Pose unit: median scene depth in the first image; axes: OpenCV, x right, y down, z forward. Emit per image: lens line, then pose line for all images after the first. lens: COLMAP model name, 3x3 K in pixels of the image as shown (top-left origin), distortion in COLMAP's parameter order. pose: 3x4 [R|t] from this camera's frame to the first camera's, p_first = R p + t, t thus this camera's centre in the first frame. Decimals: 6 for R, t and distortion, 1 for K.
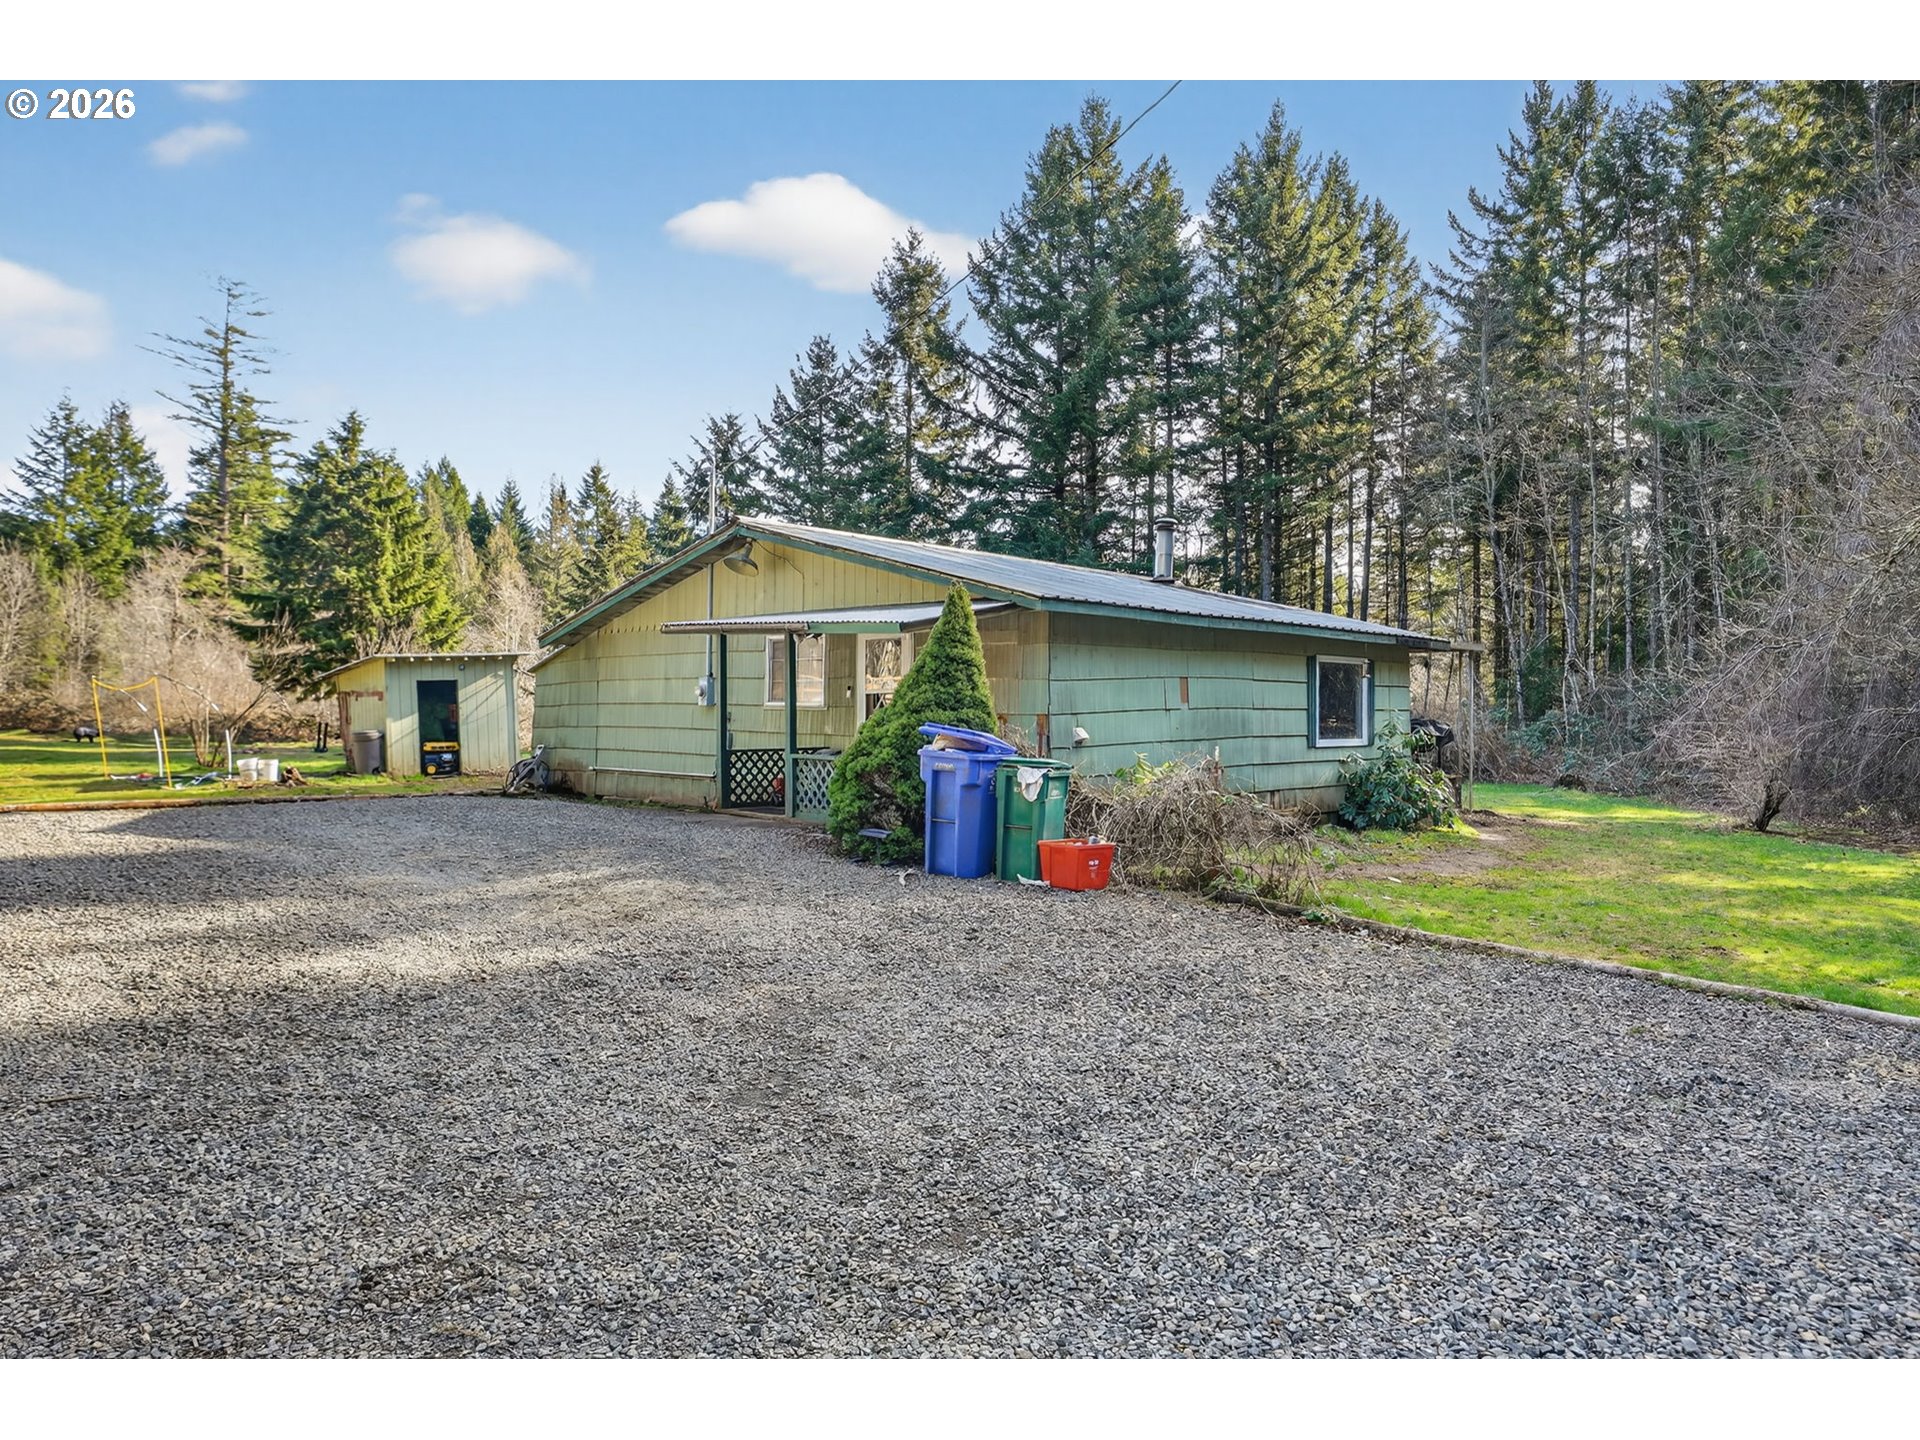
lens RADIAL K [[1219.4, 0, 954.8], [0, 1219.4, 707.1], [0, 0, 1]] dist [-0.034671, 0.023488]
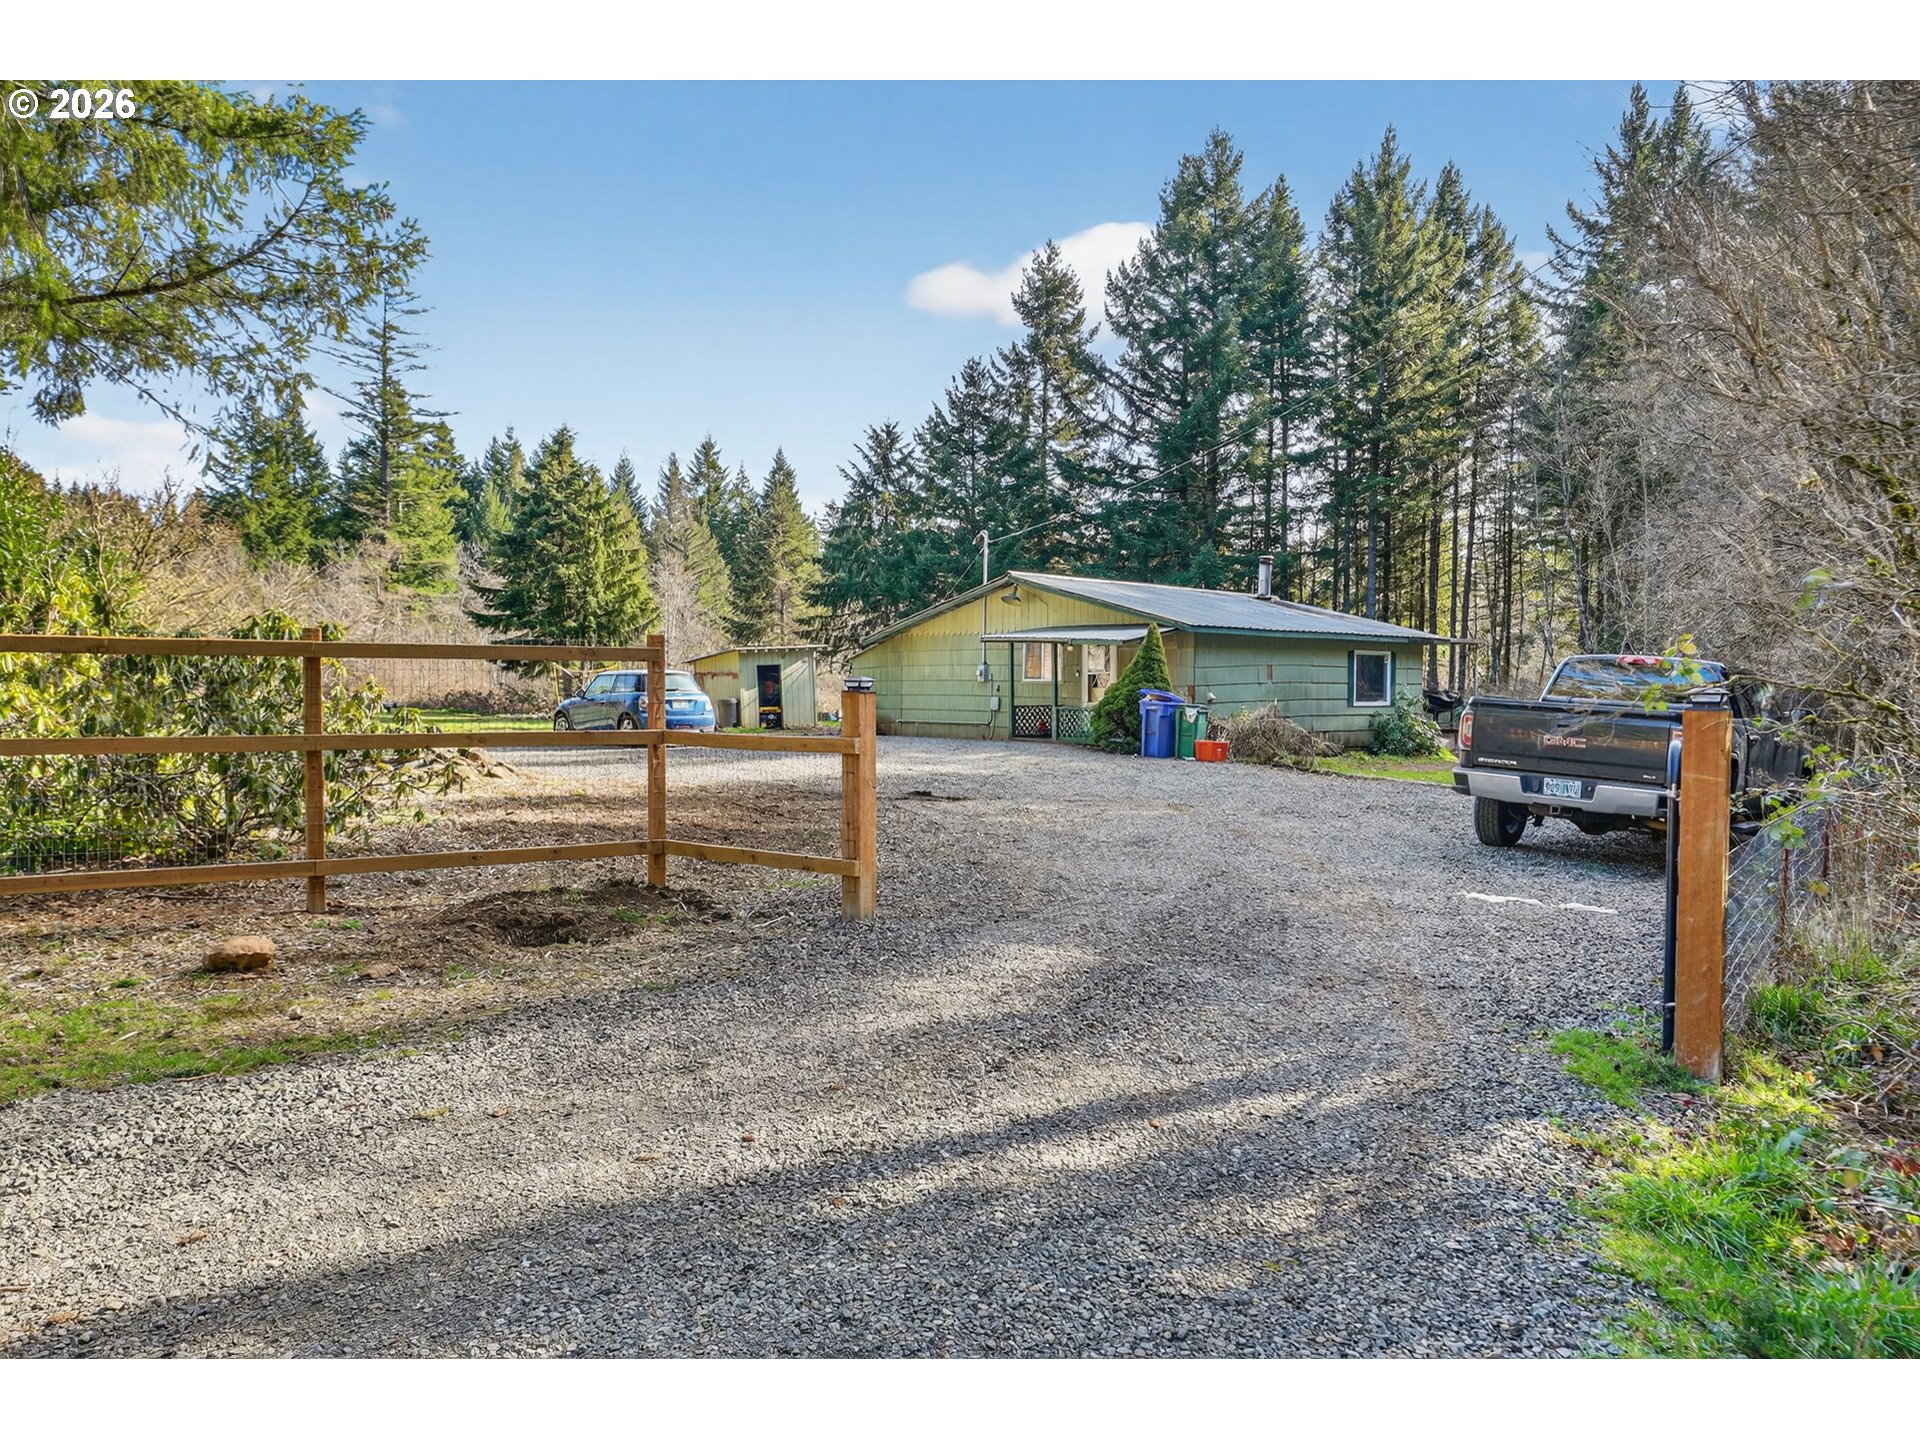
lens RADIAL K [[1370.4, 0, 943.1], [0, 1370.4, 737.0], [0, 0, 1]] dist [0.016517, 0.003275]
pose [[0.996899, 0.000699, -0.078686, -0.036444], [0.002298, 0.999276, 0.037986, 0.001106], [0.078655, -0.038049, 0.996176, -0.292951]]
